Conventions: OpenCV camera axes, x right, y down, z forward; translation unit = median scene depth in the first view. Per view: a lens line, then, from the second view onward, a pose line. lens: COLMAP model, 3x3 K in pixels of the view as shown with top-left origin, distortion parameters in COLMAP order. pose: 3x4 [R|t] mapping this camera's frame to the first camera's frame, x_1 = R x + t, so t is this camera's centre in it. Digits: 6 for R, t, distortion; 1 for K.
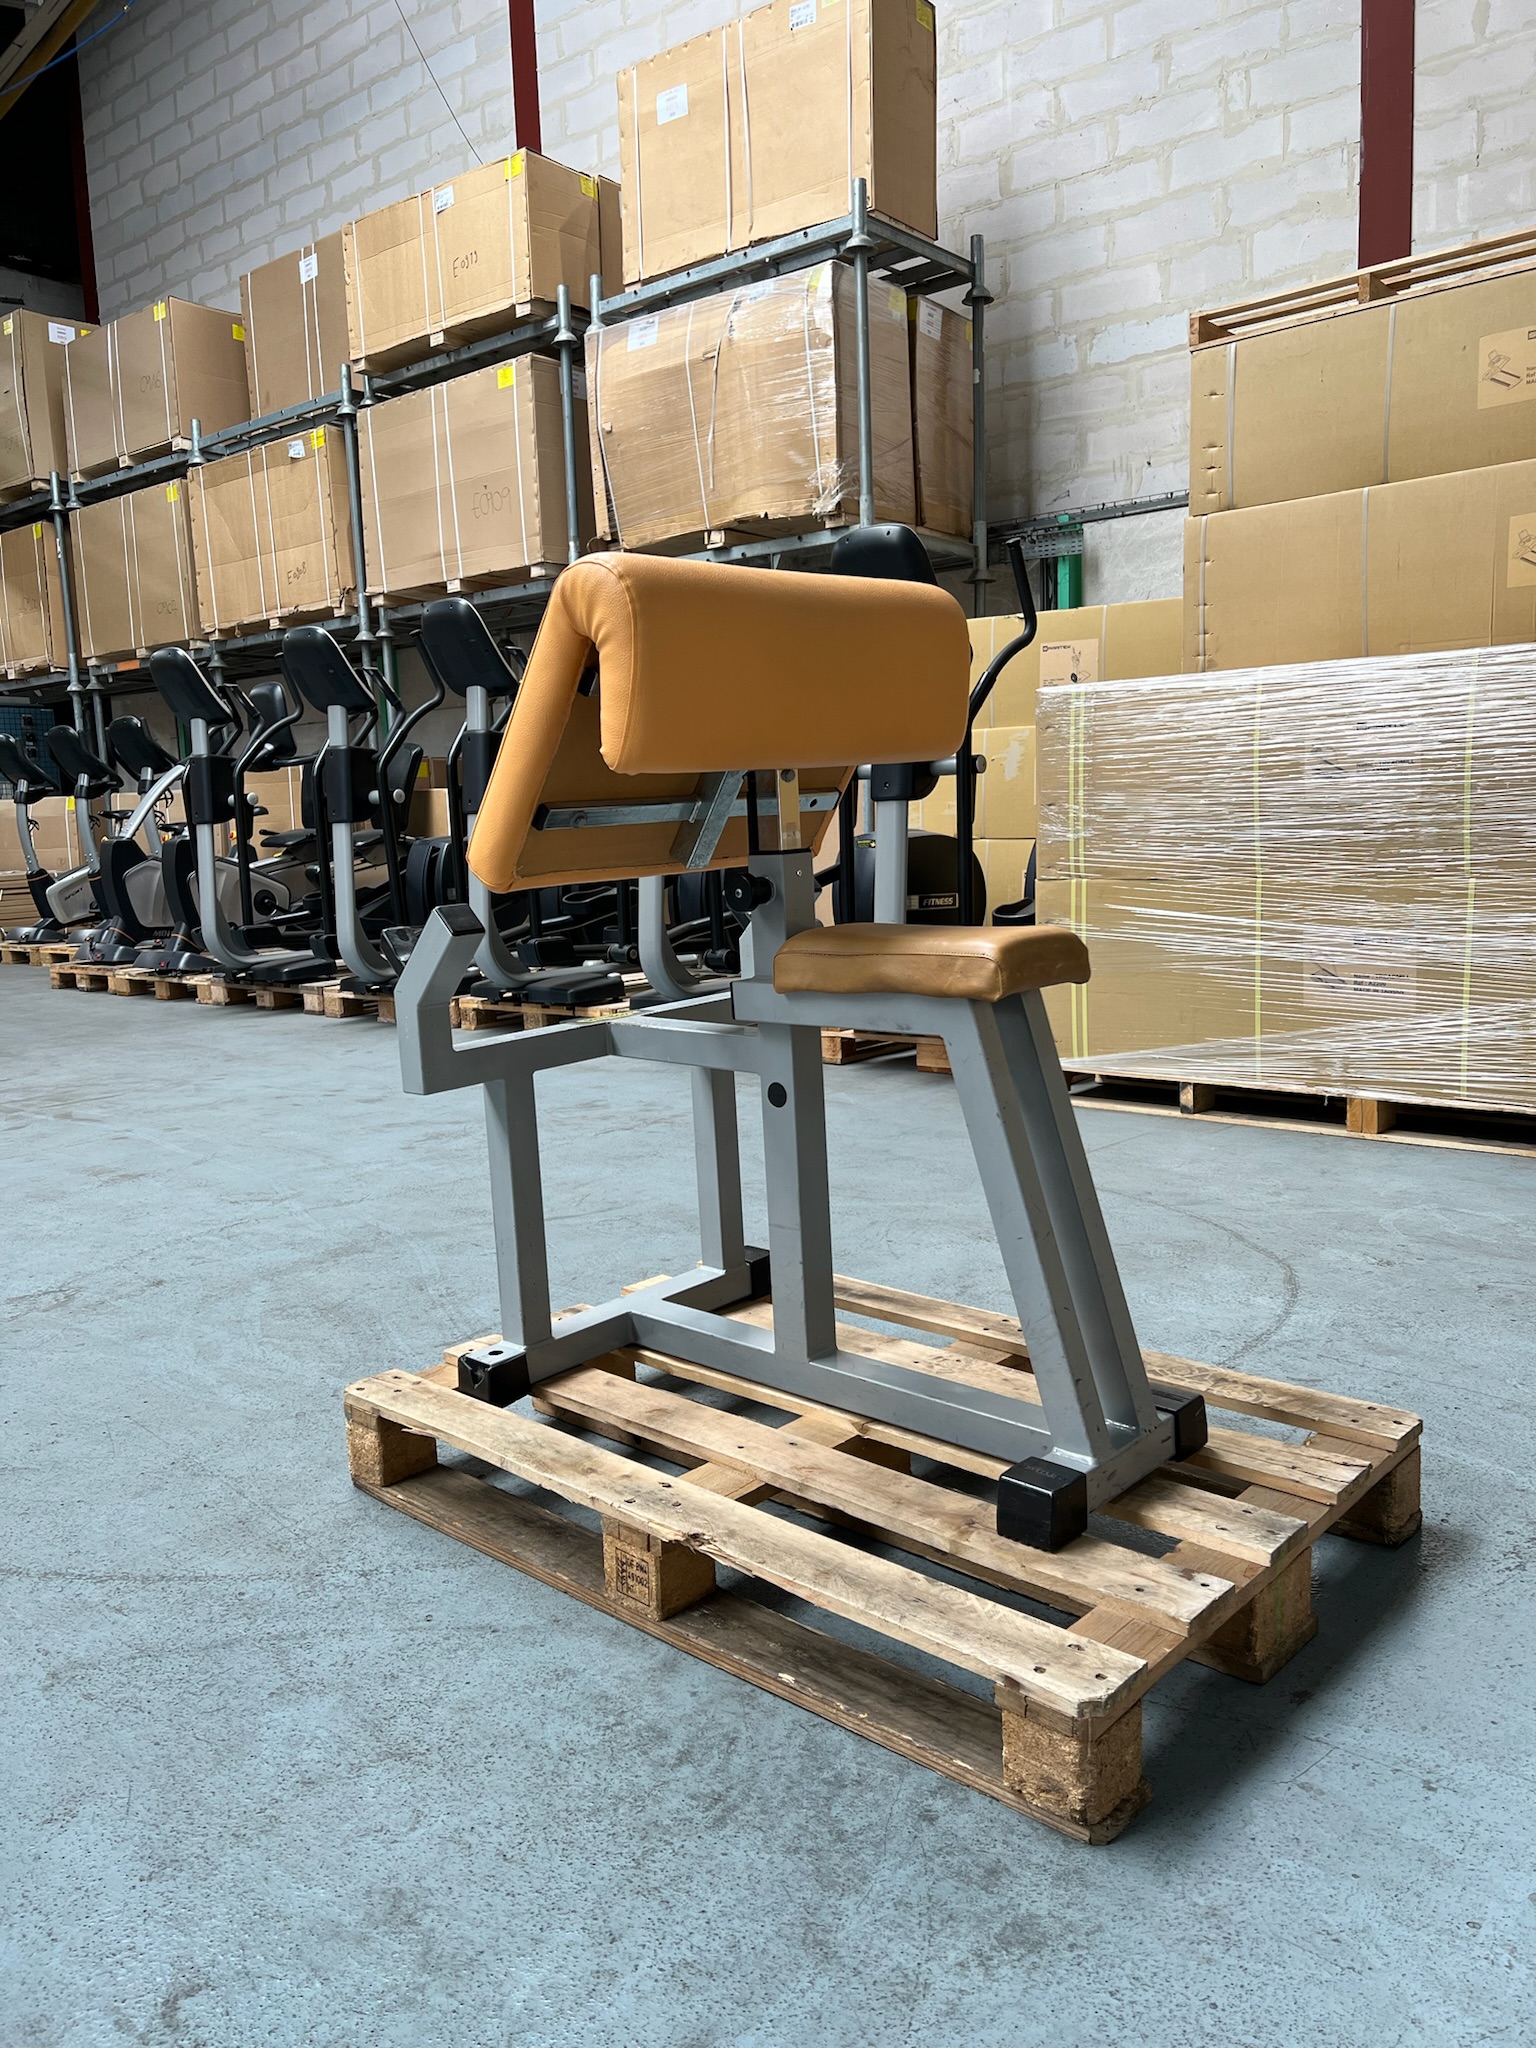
lens RADIAL K [[1549.0, 0, 772.5], [0, 1549.0, 1027.0], [0, 0, 1]] dist [0.013903, -0.013415]
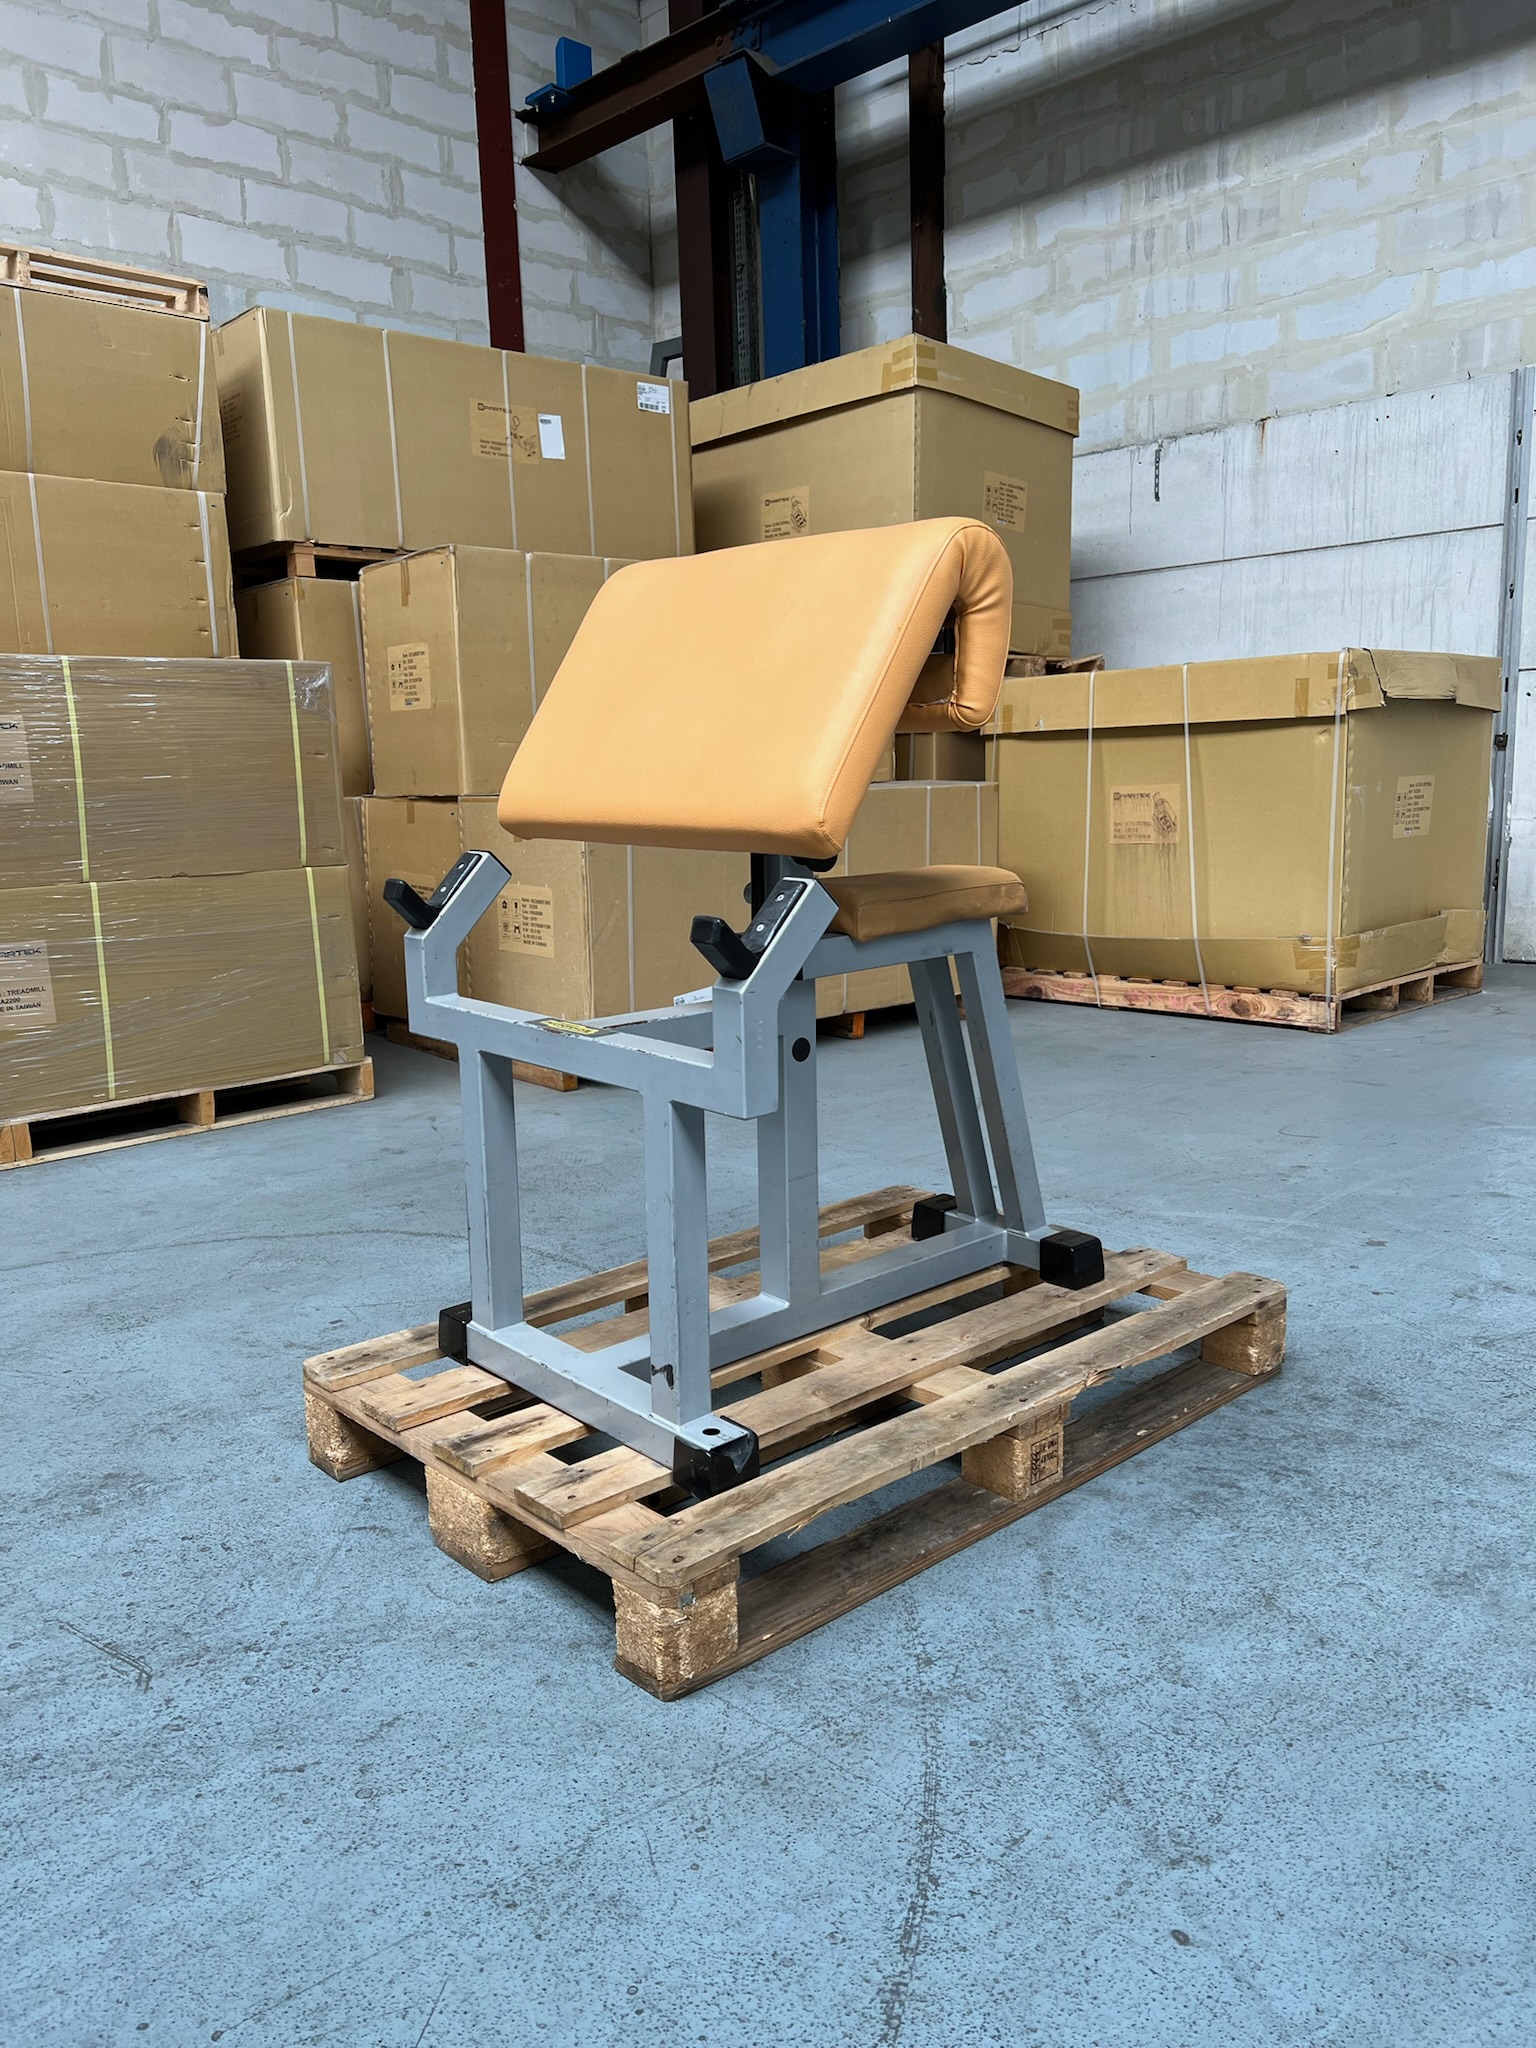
lens RADIAL K [[1549.0, 0, 775.7], [0, 1549.0, 1021.3], [0, 0, 1]] dist [0.013903, -0.013415]
pose [[0.087124, -0.133404, 0.987225, -1.110046], [0.167845, 0.978792, 0.117451, -0.107682], [-0.981956, 0.155468, 0.107668, 0.980785]]
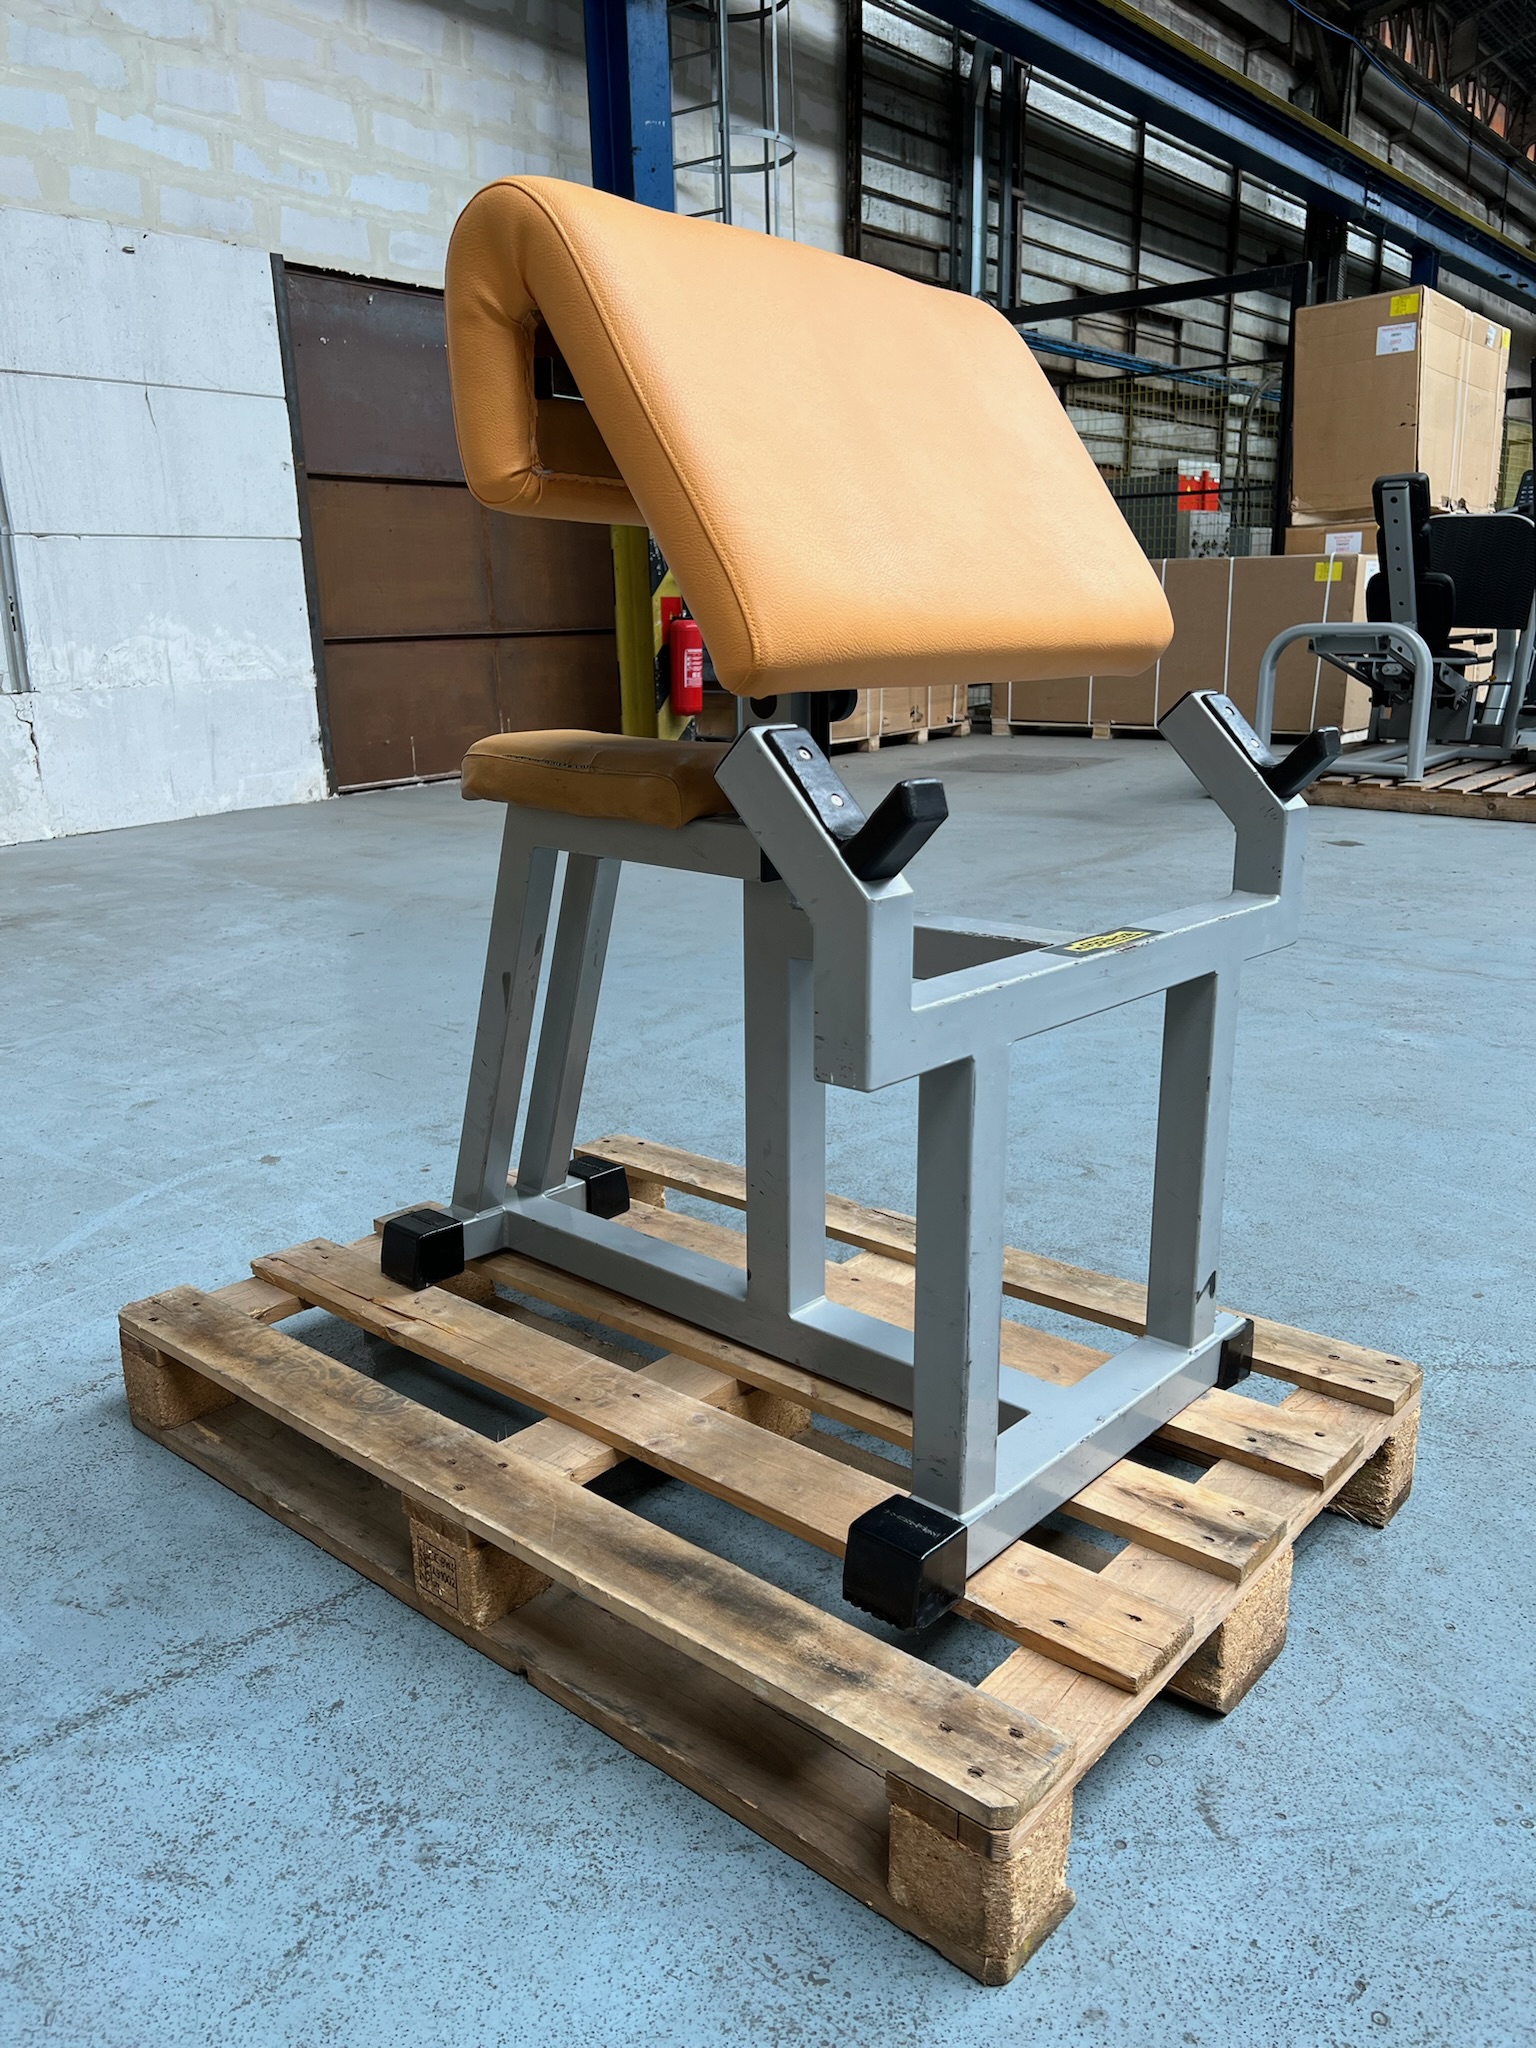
lens RADIAL K [[1549.0, 0, 773.2], [0, 1549.0, 1027.4], [0, 0, 1]] dist [0.013903, -0.013415]
pose [[-0.998053, 0.061363, -0.011206, 0.030373], [0.051708, 0.914358, 0.401592, -0.263243], [0.034890, 0.400231, -0.915750, 1.876807]]
